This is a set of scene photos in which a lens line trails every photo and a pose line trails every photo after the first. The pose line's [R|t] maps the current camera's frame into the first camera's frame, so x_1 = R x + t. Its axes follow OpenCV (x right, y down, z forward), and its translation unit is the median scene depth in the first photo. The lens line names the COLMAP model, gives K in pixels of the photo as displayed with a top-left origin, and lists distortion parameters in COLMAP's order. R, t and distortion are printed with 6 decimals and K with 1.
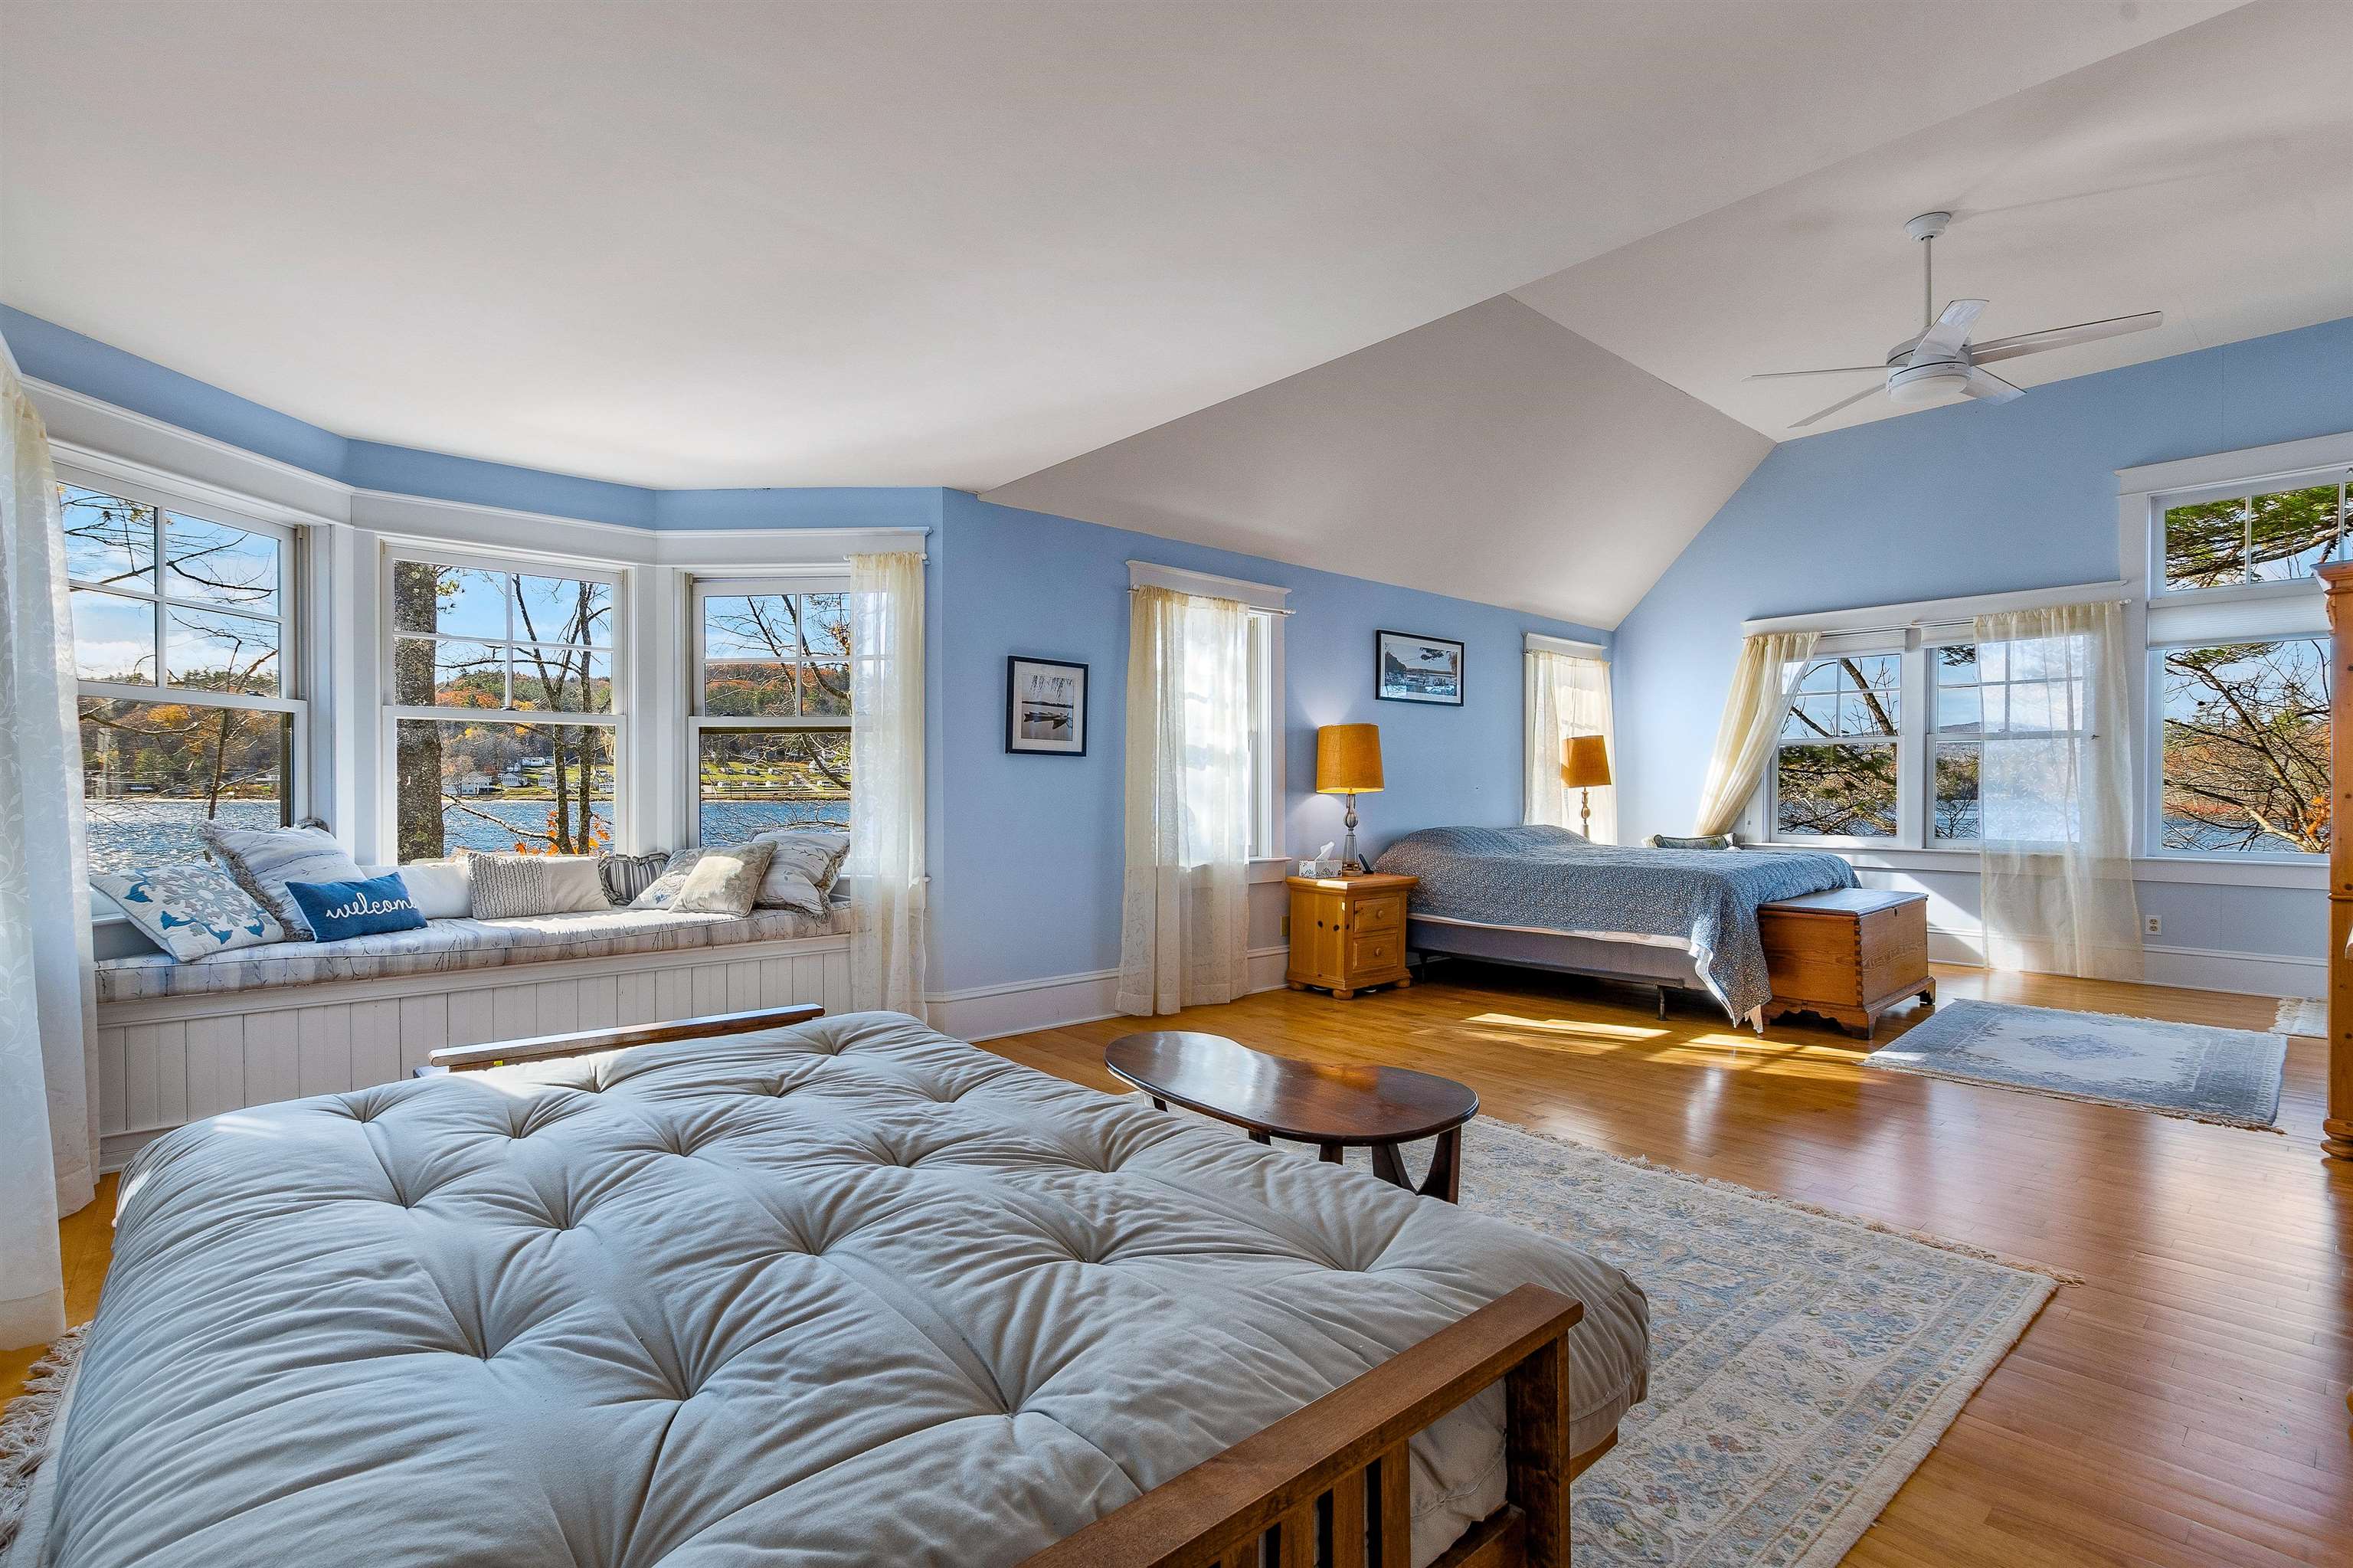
lens RADIAL K [[1086.5, 0, 1176.5], [0, 1086.5, 784.0], [0, 0, 1]] dist [-0.002544, -0.000359]
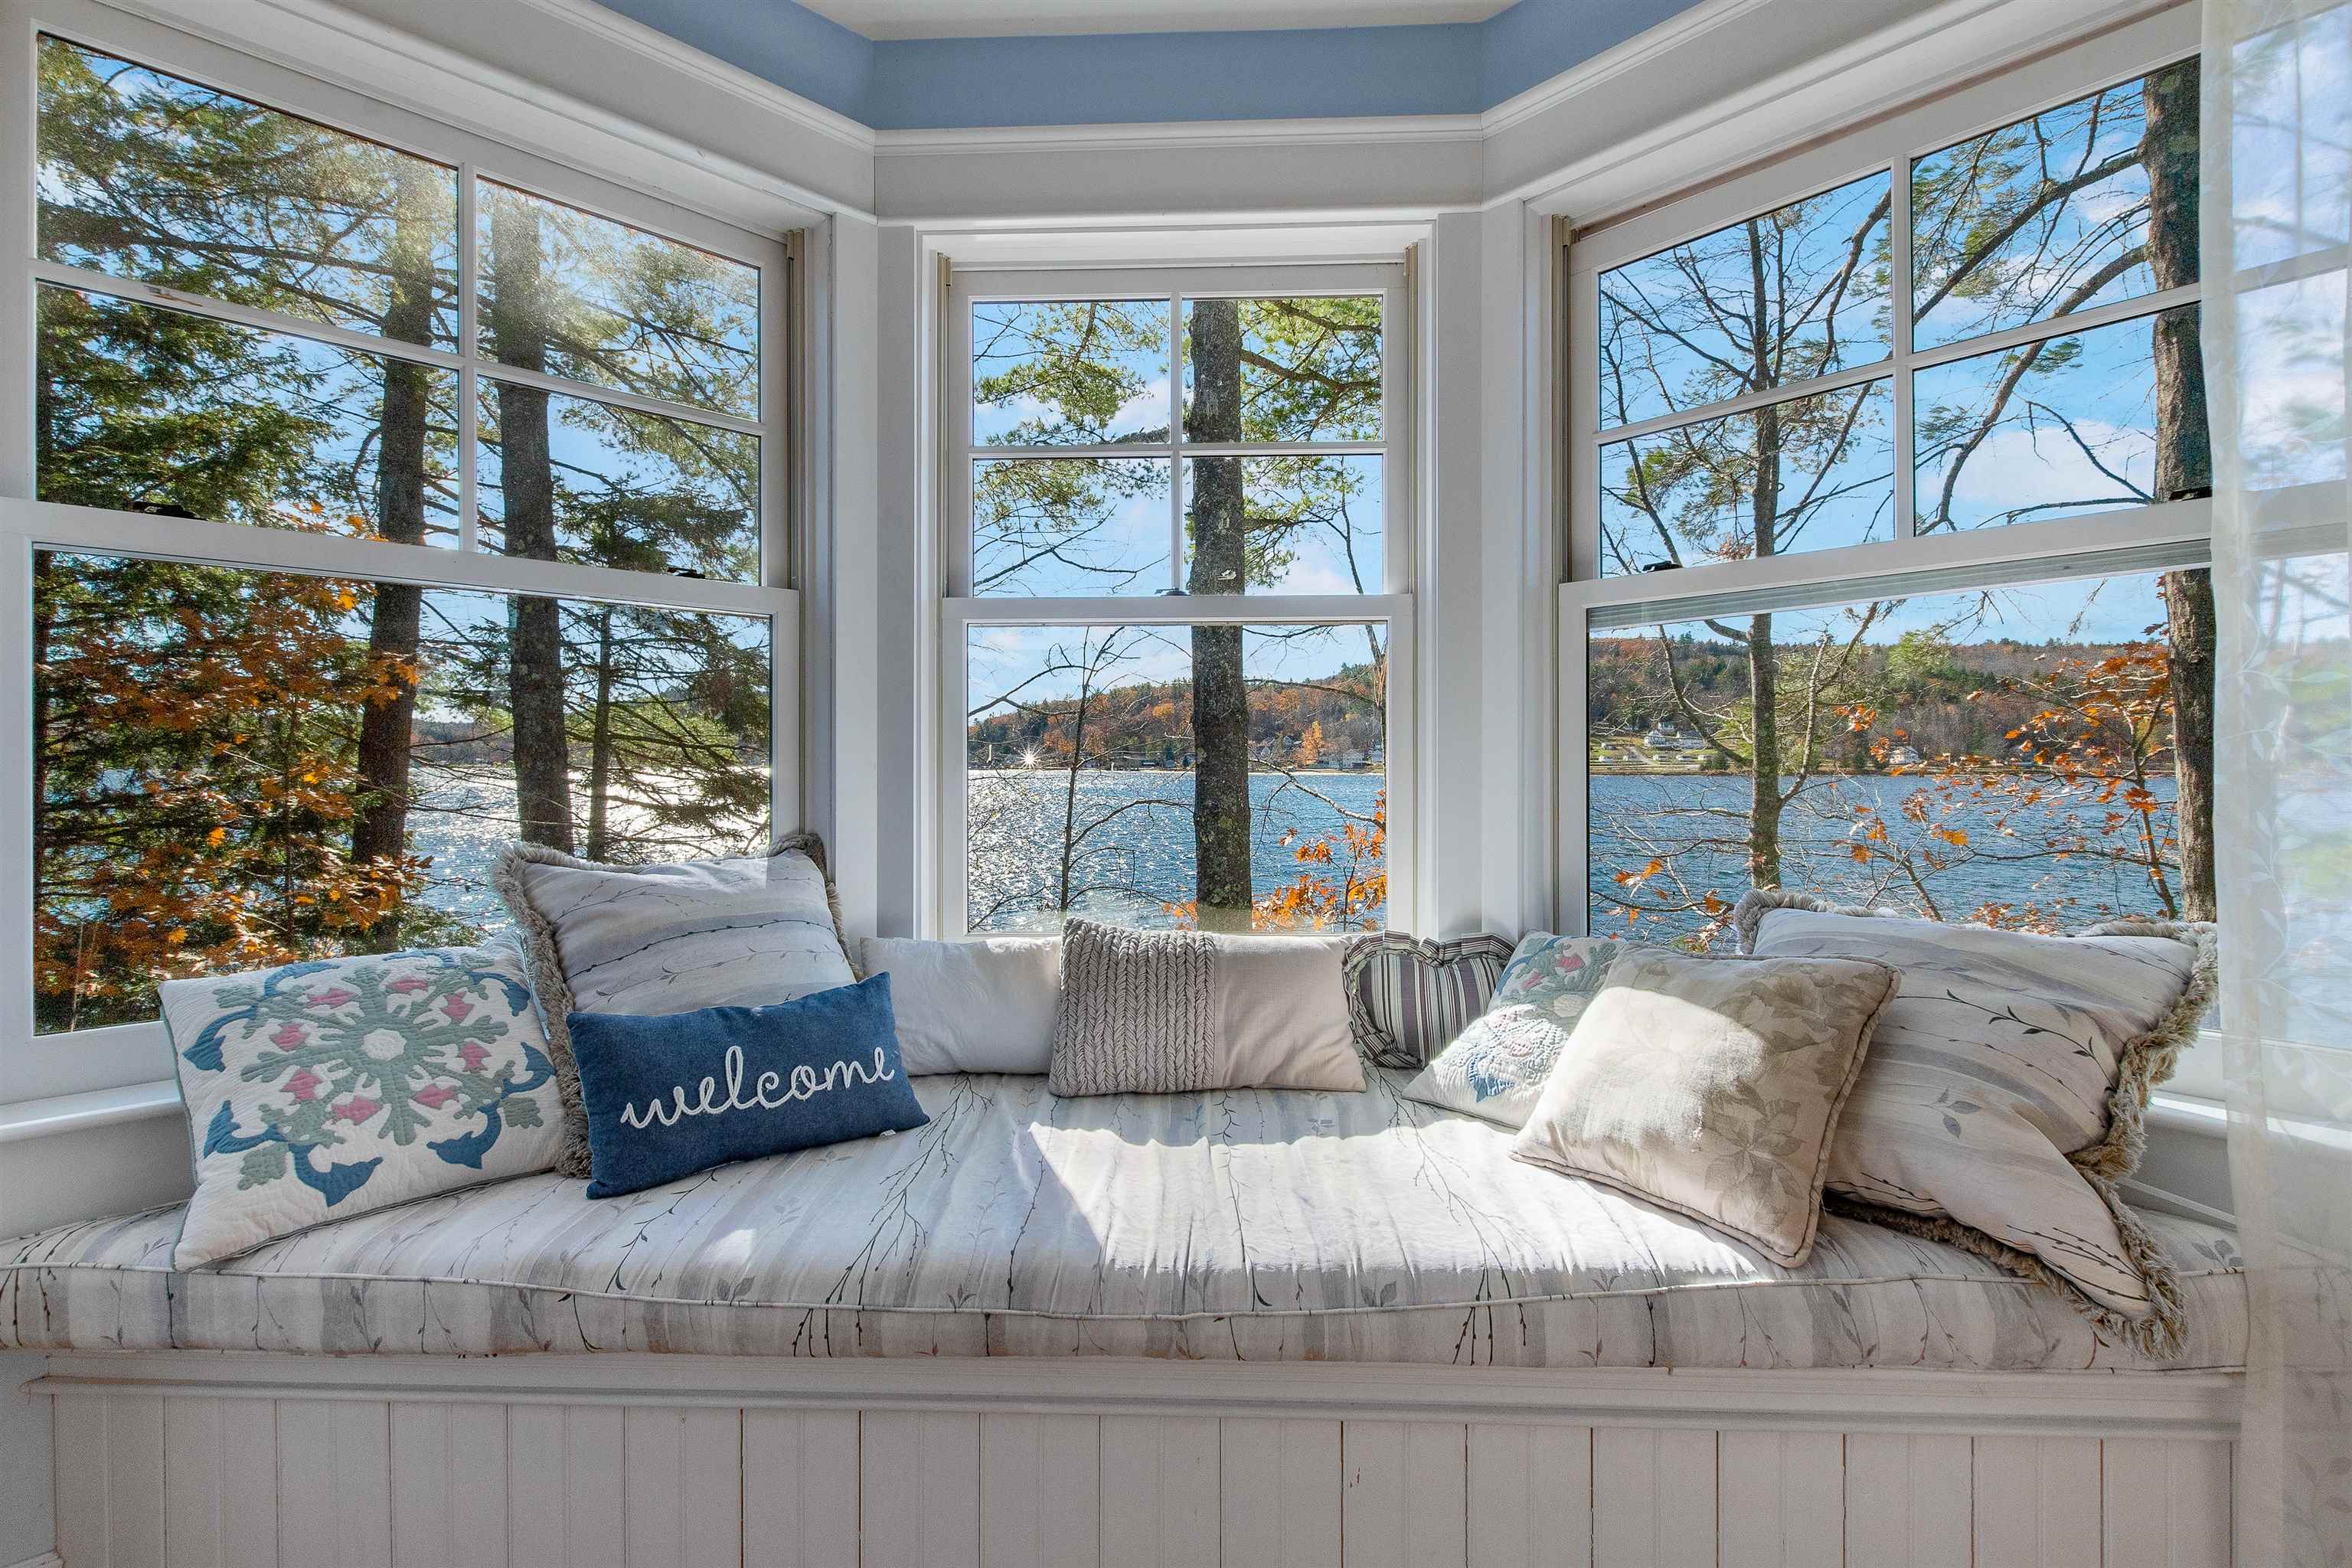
lens RADIAL K [[988.0, 0, 1176.0], [0, 988.0, 784.0], [0, 0, 1]] dist [-0.000044, 0.000036]
pose [[0.724117, 0.012452, -0.689565, -0.335331], [0.005232, 0.999709, 0.023548, 0.000484], [0.689658, -0.020659, 0.723841, 0.714266]]
